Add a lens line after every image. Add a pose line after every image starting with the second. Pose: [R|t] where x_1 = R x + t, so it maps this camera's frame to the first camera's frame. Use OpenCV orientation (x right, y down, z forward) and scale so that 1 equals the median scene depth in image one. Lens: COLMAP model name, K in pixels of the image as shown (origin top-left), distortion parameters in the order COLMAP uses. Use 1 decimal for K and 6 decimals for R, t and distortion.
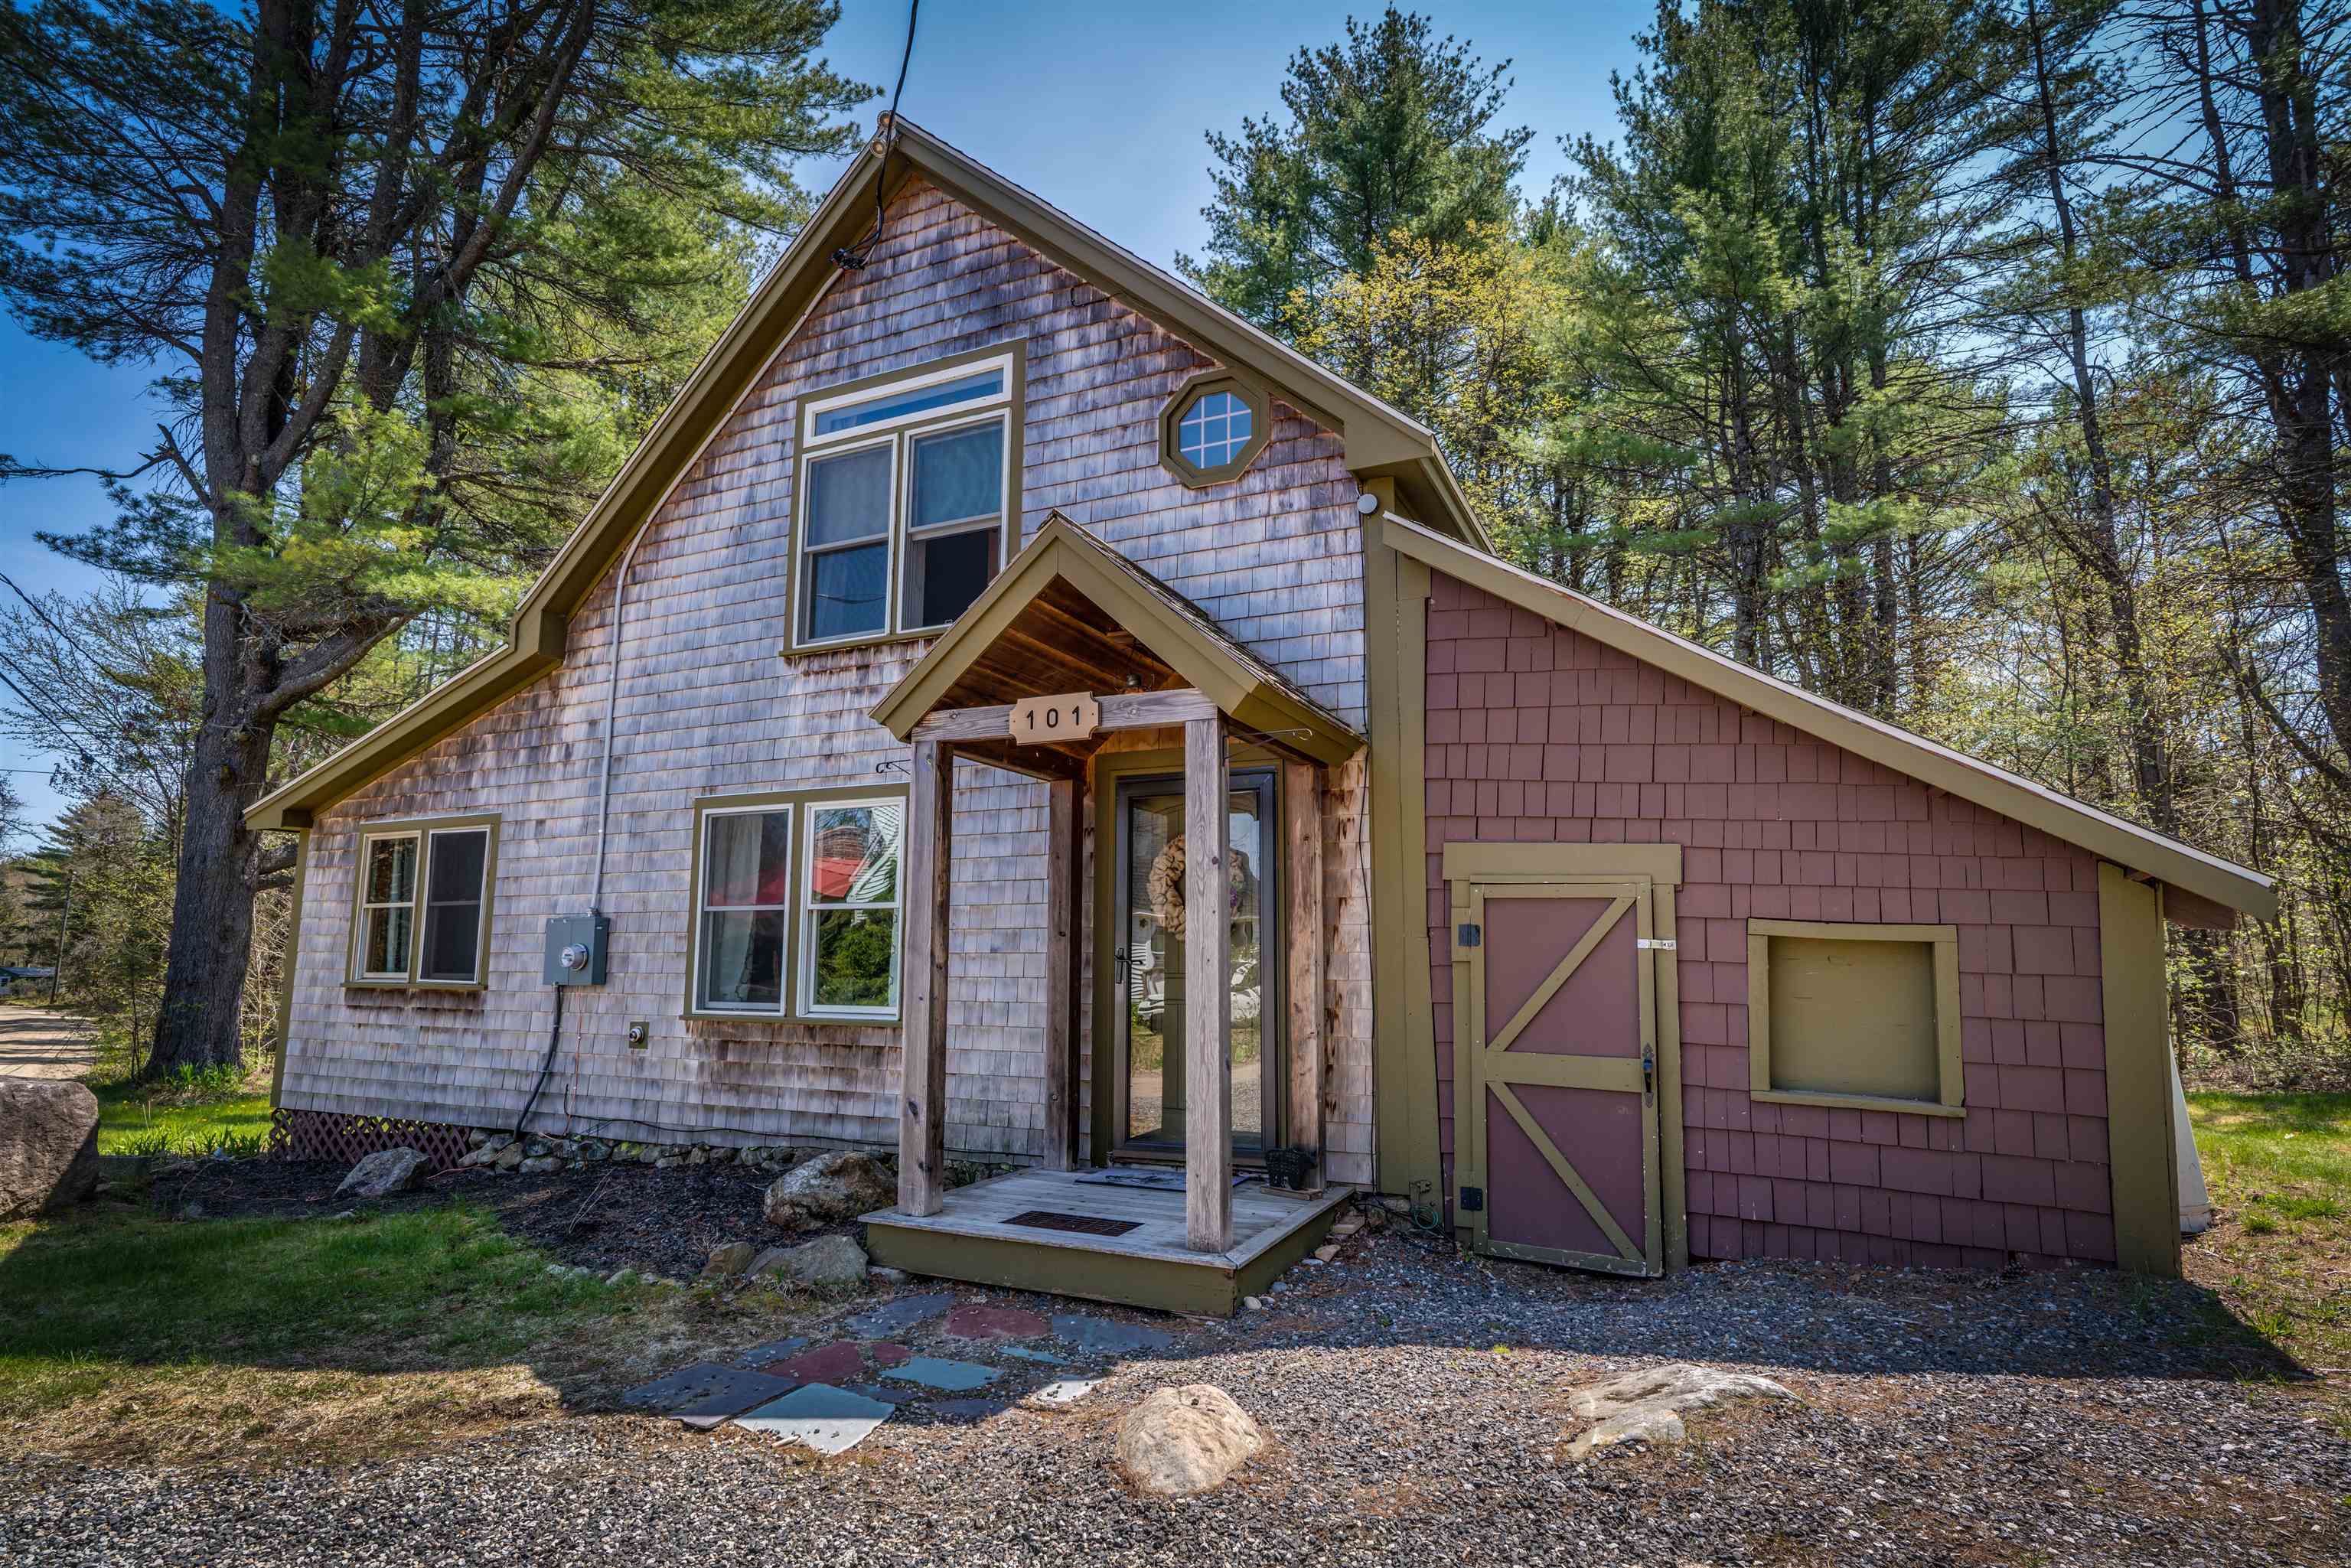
lens RADIAL K [[1186.9, 0, 1169.9], [0, 1186.9, 793.6], [0, 0, 1]] dist [-0.000378, 0.002949]
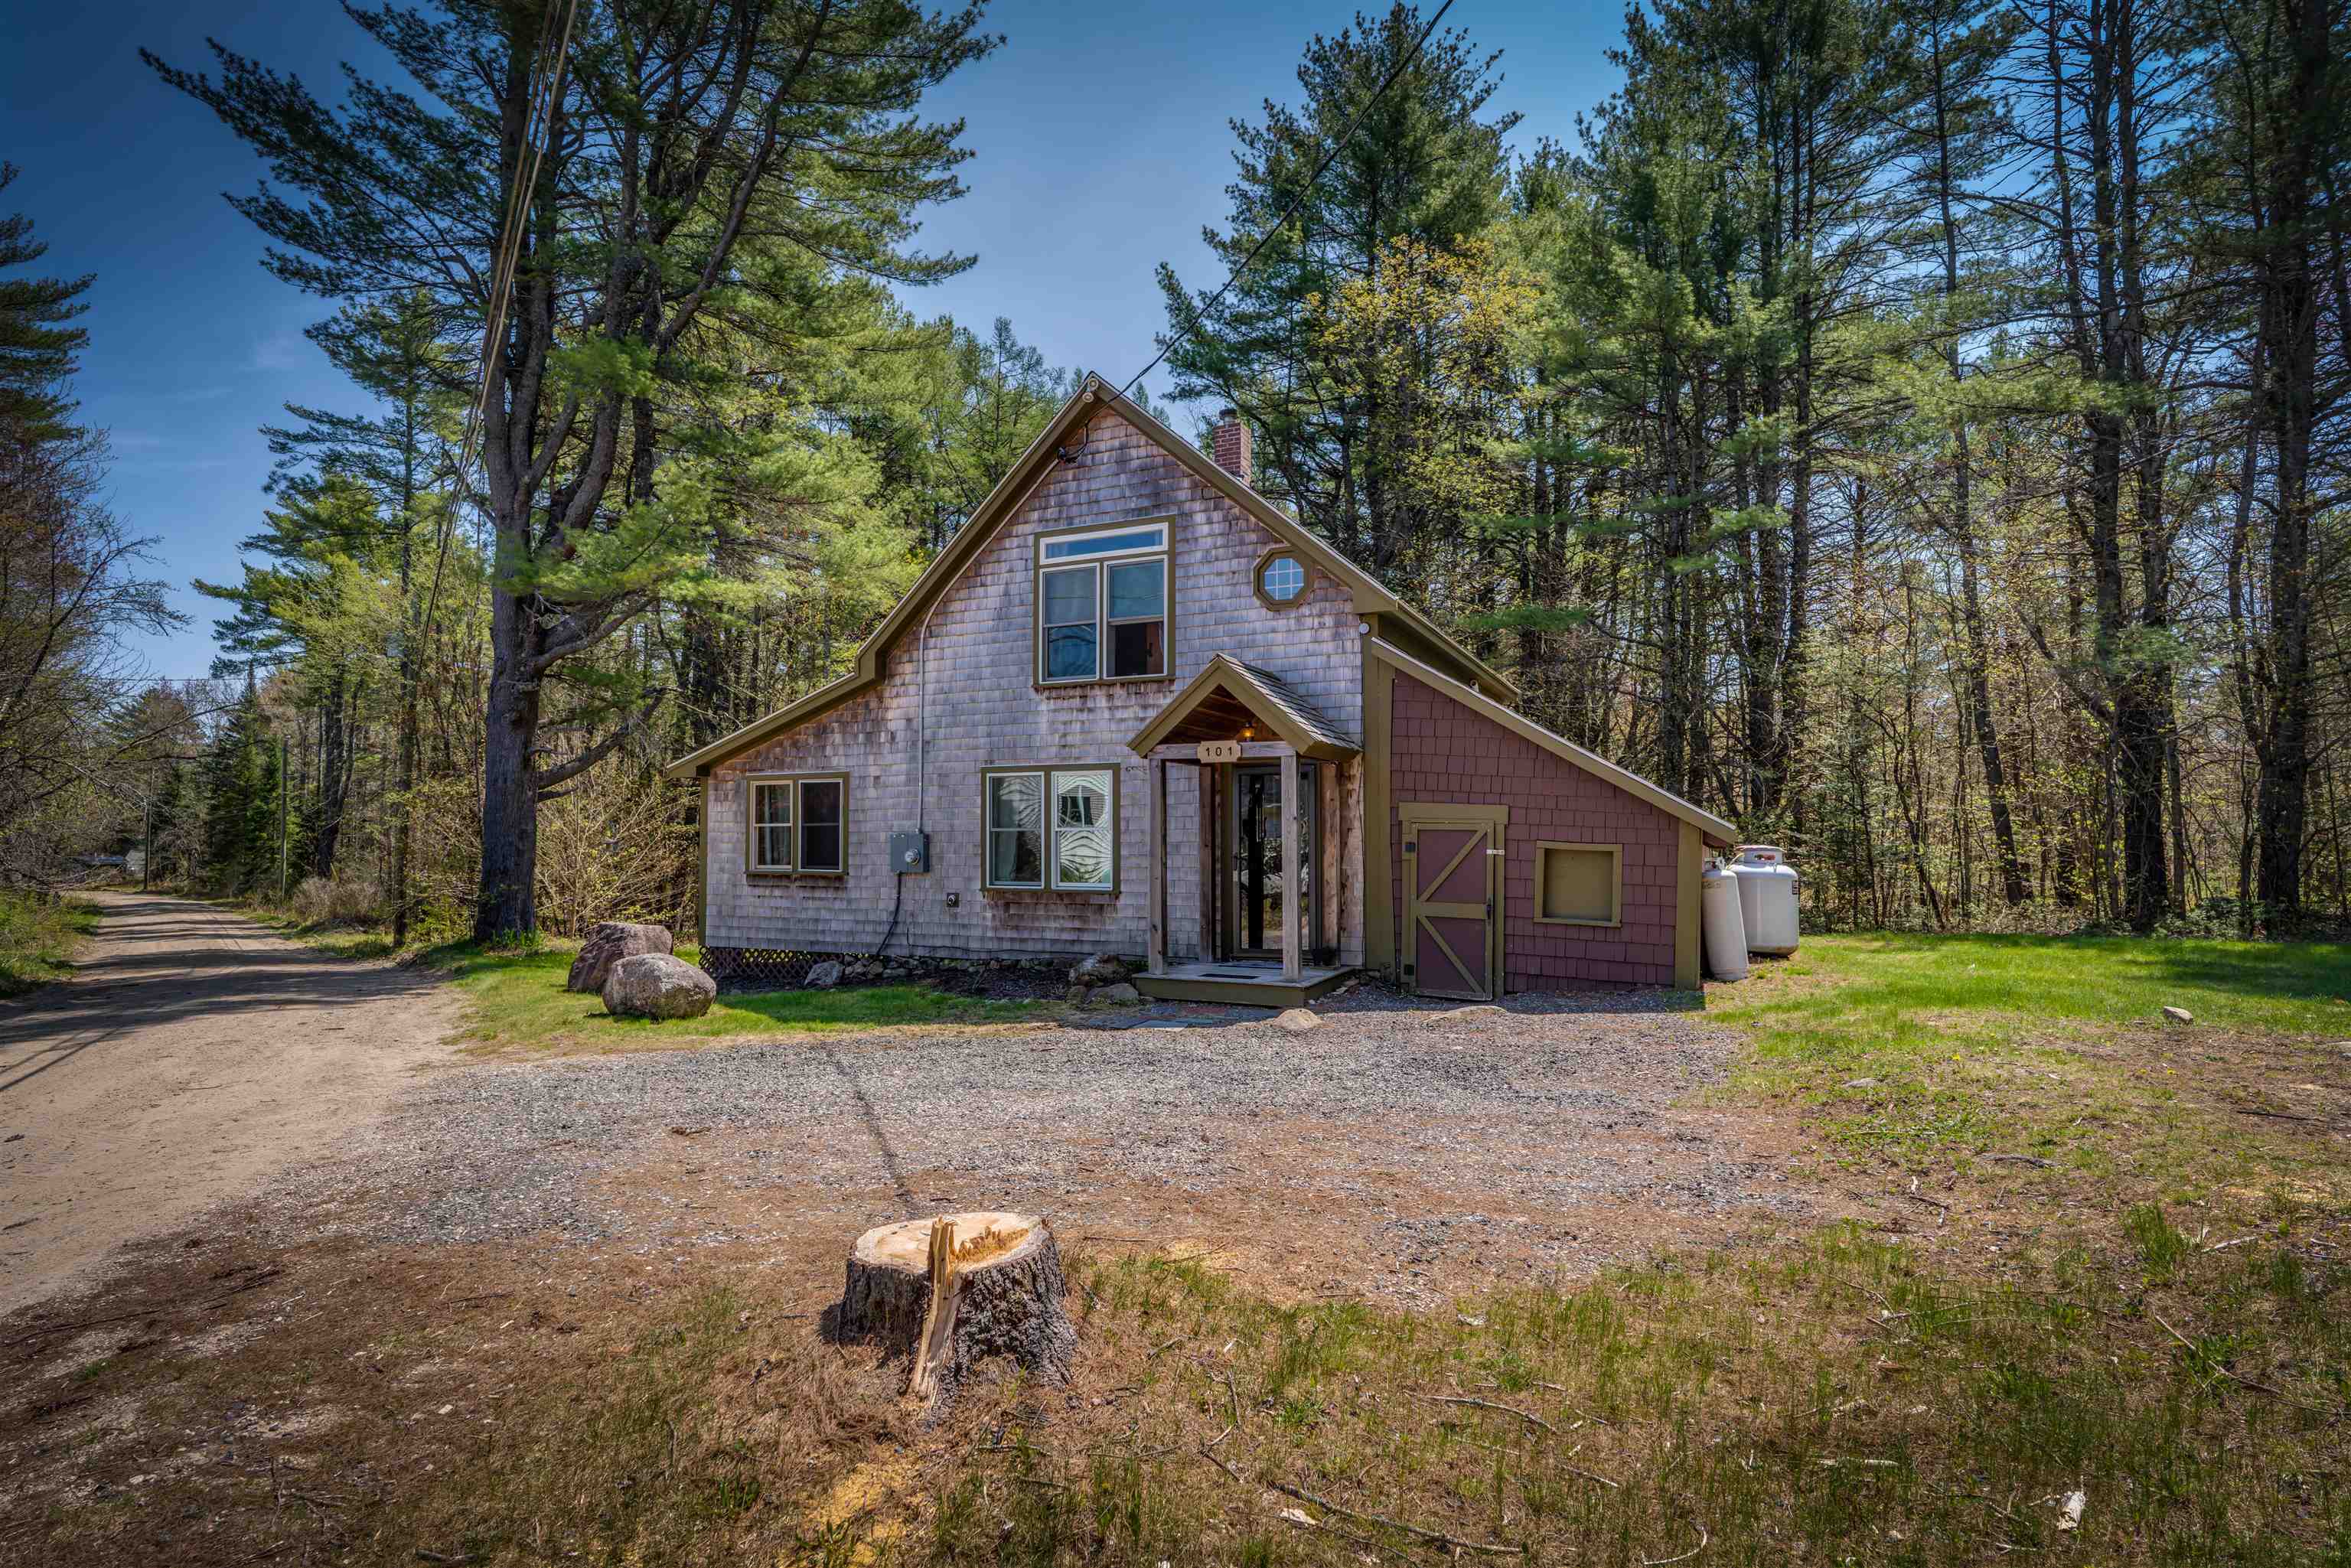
lens RADIAL K [[1186.9, 0, 1175.6], [0, 1186.9, 791.6], [0, 0, 1]] dist [-0.000378, 0.002949]
pose [[0.999982, -0.004972, 0.003225, -0.120181], [0.004636, 0.995304, 0.096692, -0.130802], [-0.003690, -0.096675, 0.995309, -0.768442]]
